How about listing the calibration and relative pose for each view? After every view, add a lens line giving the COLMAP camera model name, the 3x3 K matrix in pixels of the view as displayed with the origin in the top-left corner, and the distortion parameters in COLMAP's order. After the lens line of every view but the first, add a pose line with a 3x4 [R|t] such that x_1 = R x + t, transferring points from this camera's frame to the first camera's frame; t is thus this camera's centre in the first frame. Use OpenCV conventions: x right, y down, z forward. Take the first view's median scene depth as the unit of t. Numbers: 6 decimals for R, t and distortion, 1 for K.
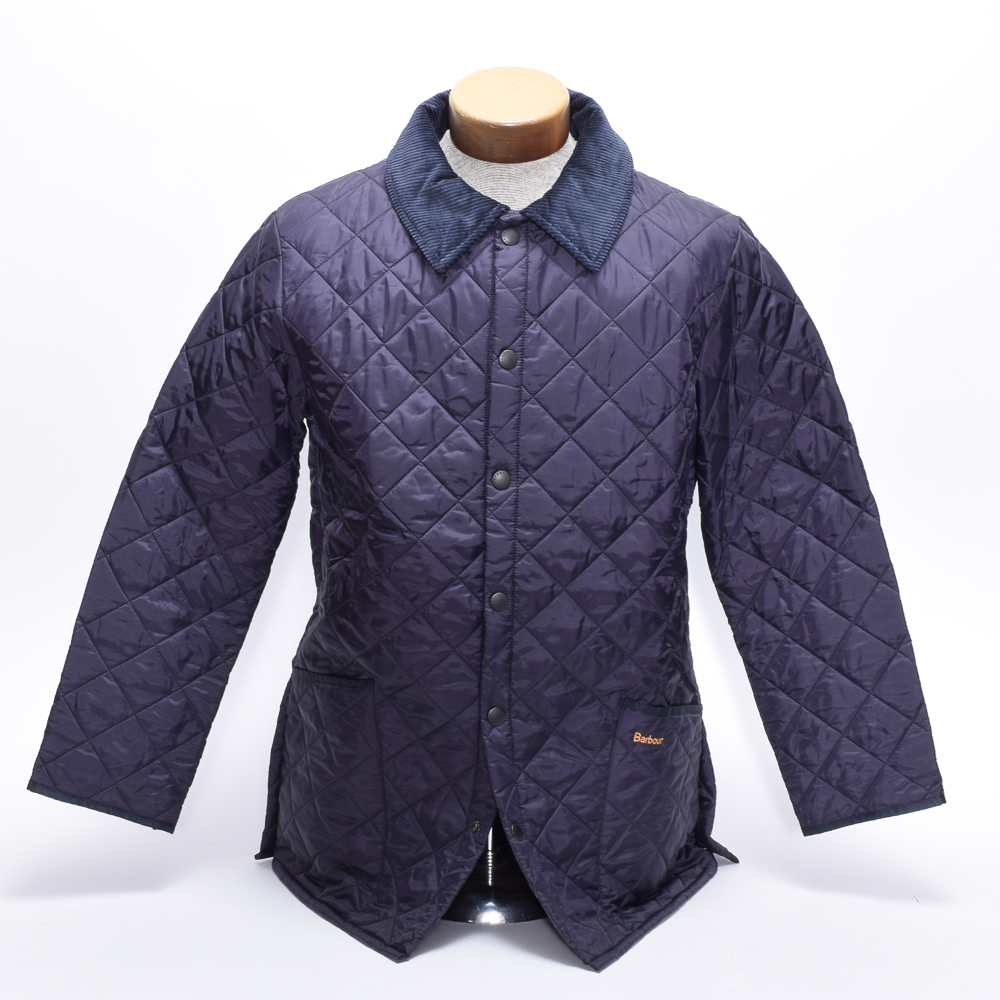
lens RADIAL K [[2283.4, 0, 501.0], [0, 2283.4, 497.7], [0, 0, 1]] dist [-0.089860, 0.000000]
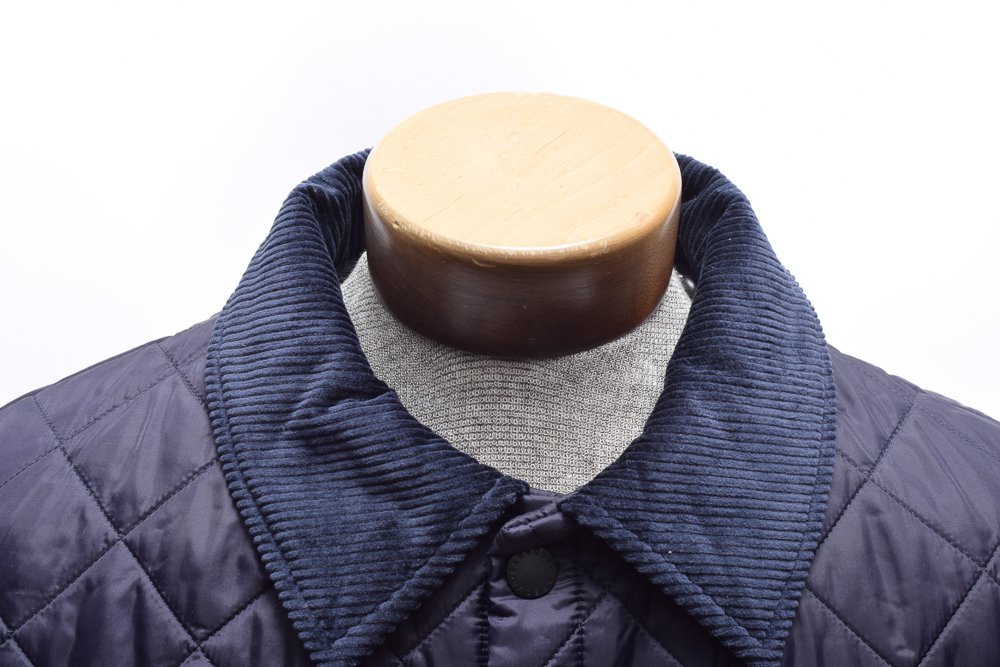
lens RADIAL K [[1200.4, 0, 498.6], [0, 1200.4, 334.3], [0, 0, 1]] dist [-0.069252, 0.000000]
pose [[0.999598, -0.004555, 0.027986, -0.005864], [0.004405, 0.999976, 0.005405, -0.148632], [-0.028010, -0.005280, 0.999594, 0.792871]]
